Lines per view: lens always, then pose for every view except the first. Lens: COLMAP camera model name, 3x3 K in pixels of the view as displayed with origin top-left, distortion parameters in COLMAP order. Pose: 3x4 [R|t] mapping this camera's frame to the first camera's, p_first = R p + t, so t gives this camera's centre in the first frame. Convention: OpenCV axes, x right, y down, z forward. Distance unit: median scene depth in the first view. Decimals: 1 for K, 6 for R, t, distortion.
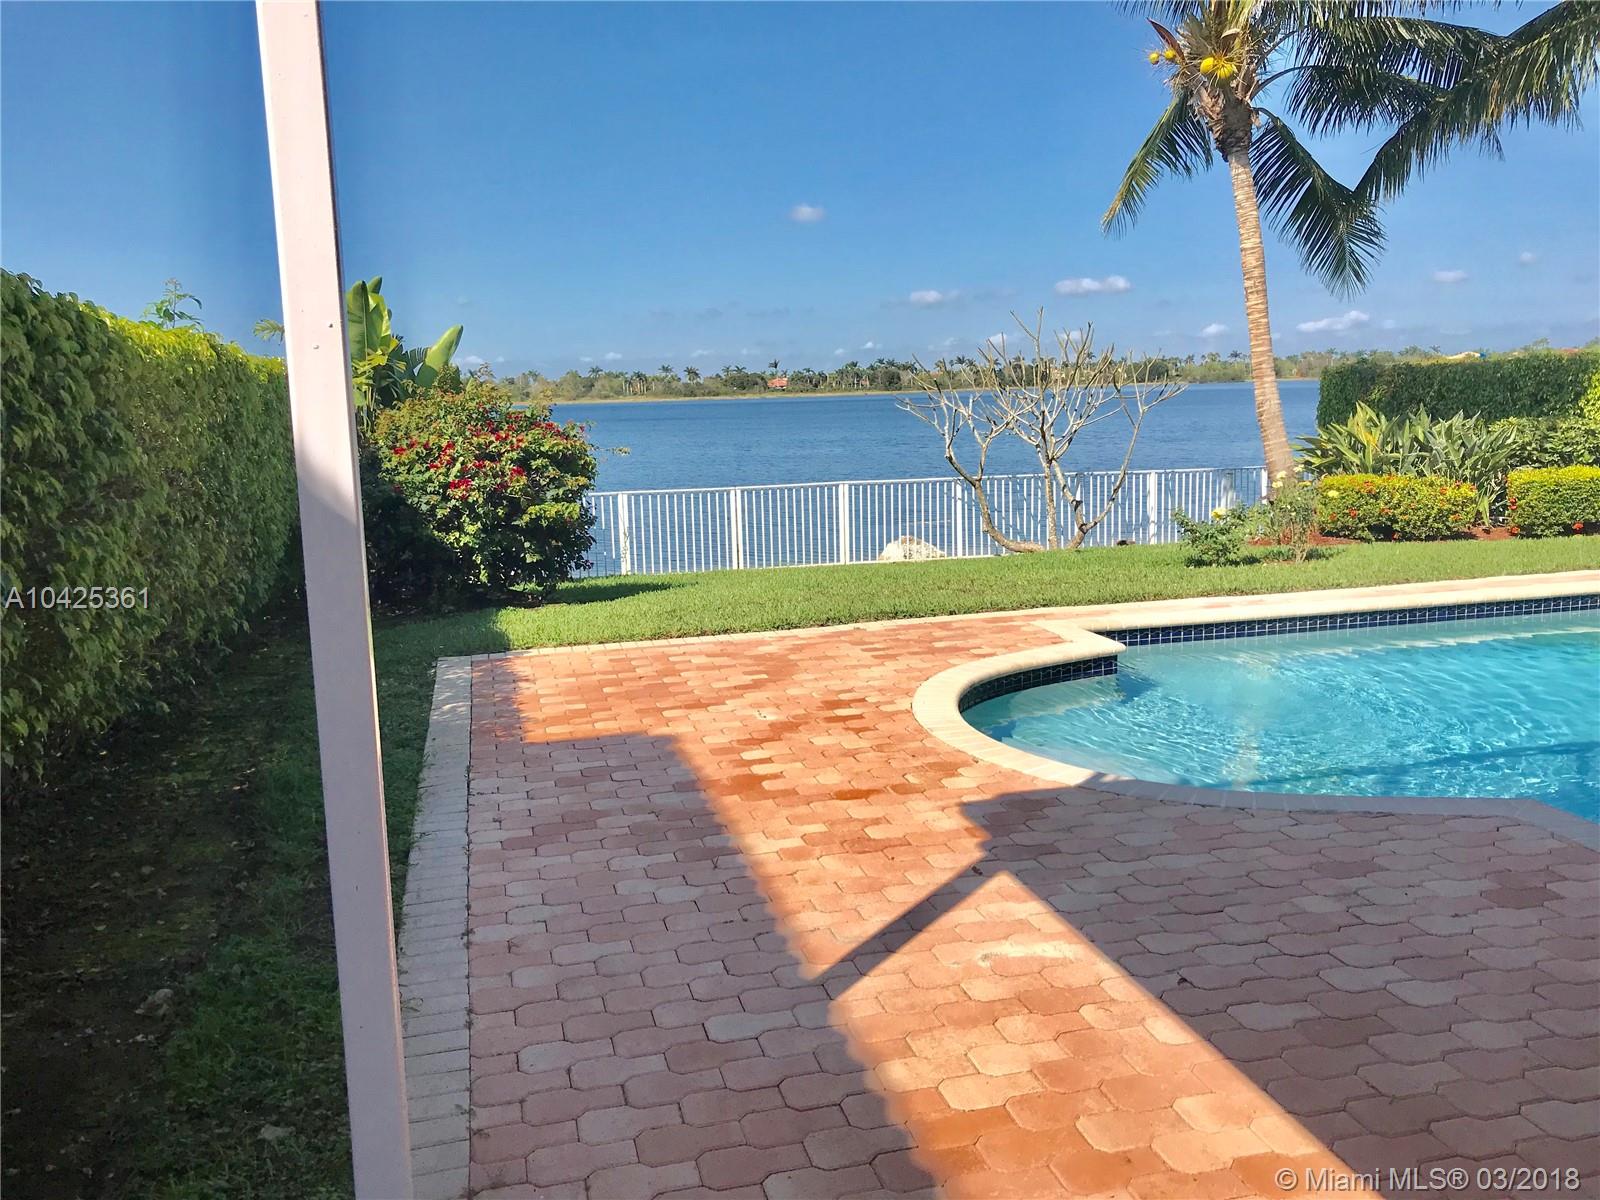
lens RADIAL K [[1313.8, 0, 796.8], [0, 1313.8, 596.6], [0, 0, 1]] dist [0.044324, -0.062266]
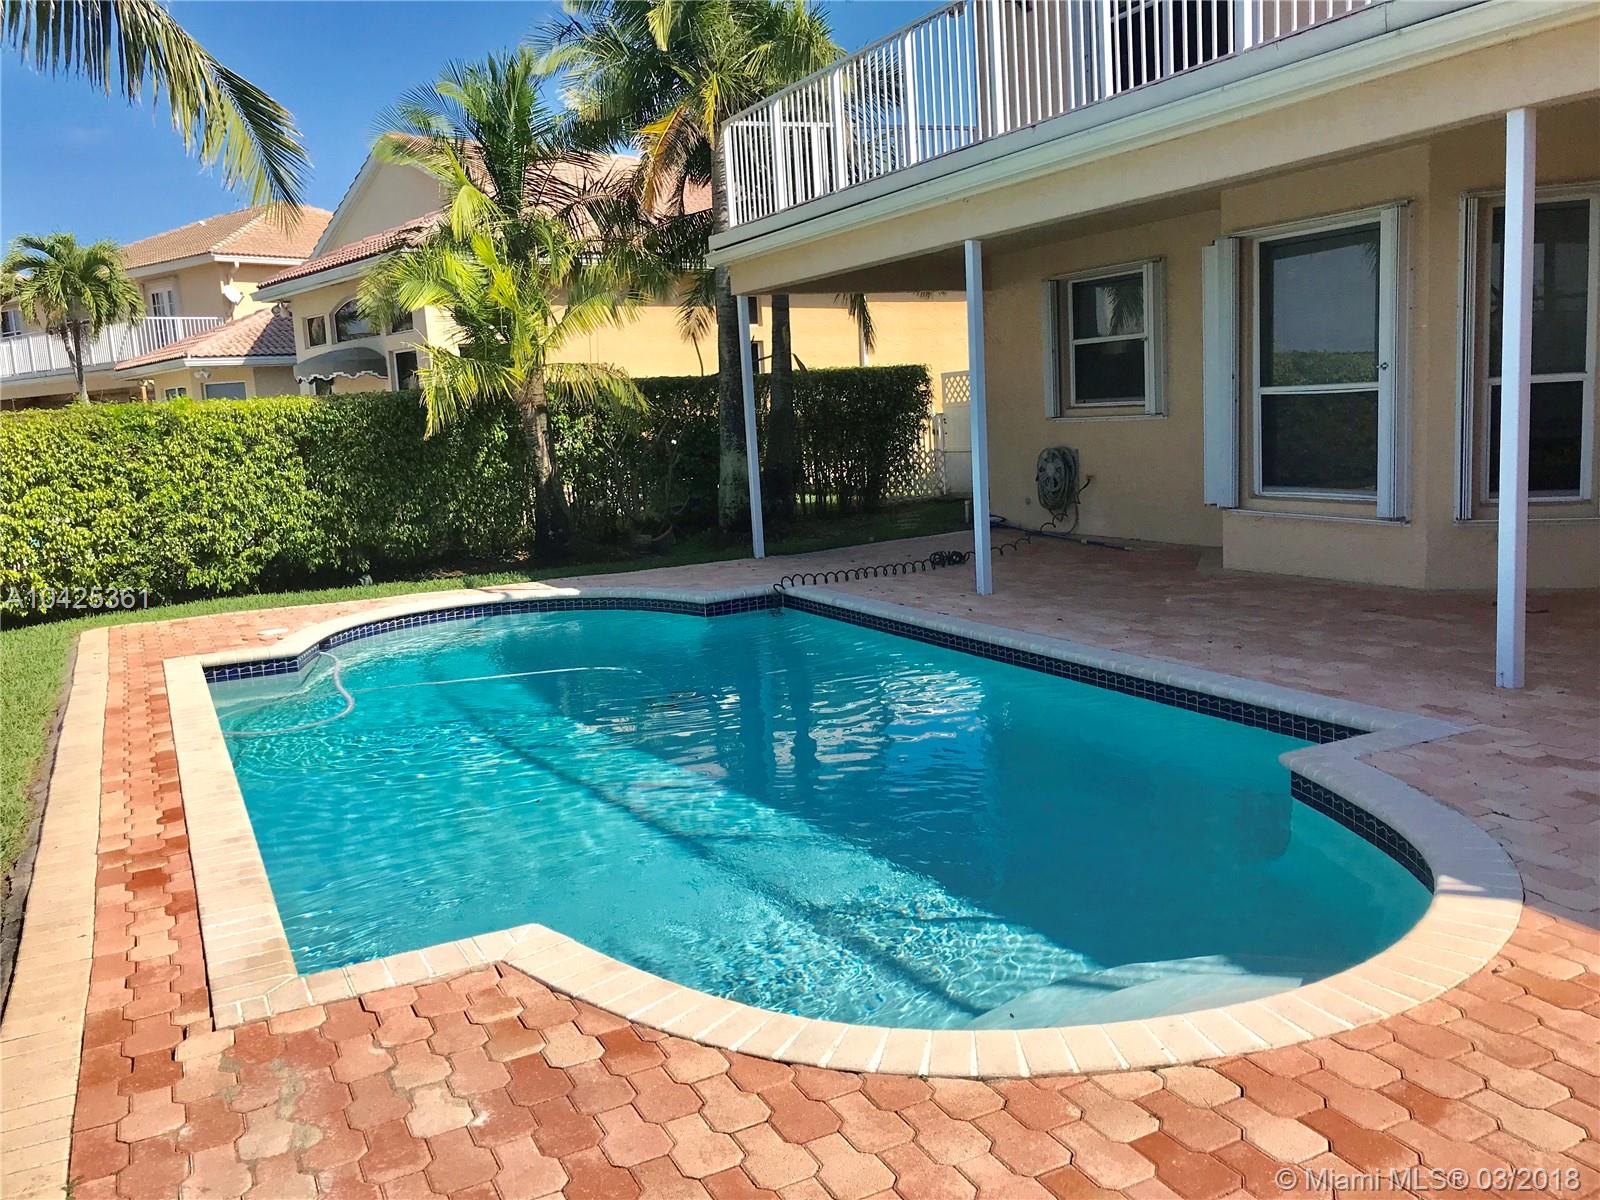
lens RADIAL K [[1313.1, 0, 793.7], [0, 1313.1, 604.7], [0, 0, 1]] dist [0.011245, -0.010061]
pose [[-0.220364, -0.109584, 0.969243, -0.164665], [0.211855, 0.964572, 0.157223, -0.091622], [-0.952133, 0.239985, -0.189341, 0.630866]]
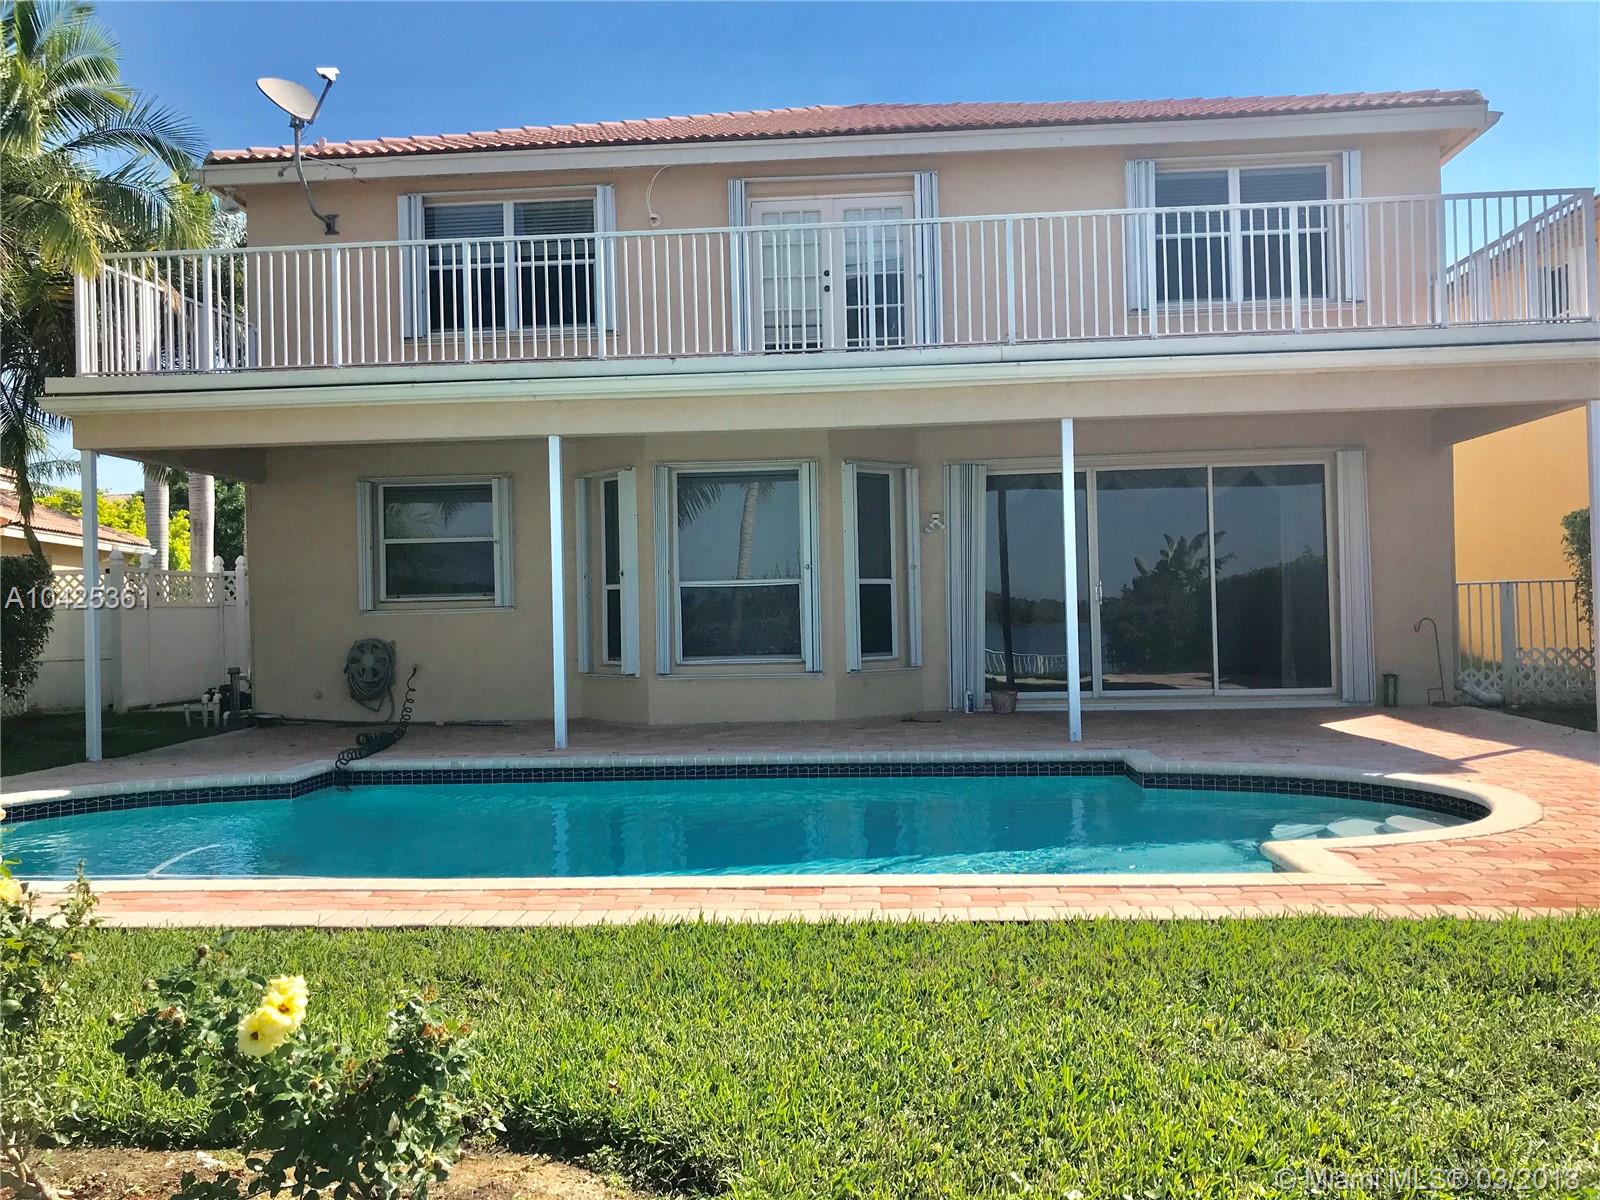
lens RADIAL K [[1319.5, 0, 794.3], [0, 1319.5, 593.8], [0, 0, 1]] dist [0.017381, -0.005674]
pose [[-0.946338, 0.052168, 0.318941, 0.175655], [0.096654, 0.987402, 0.125278, -0.150941], [-0.308387, 0.149382, -0.939458, 1.182219]]
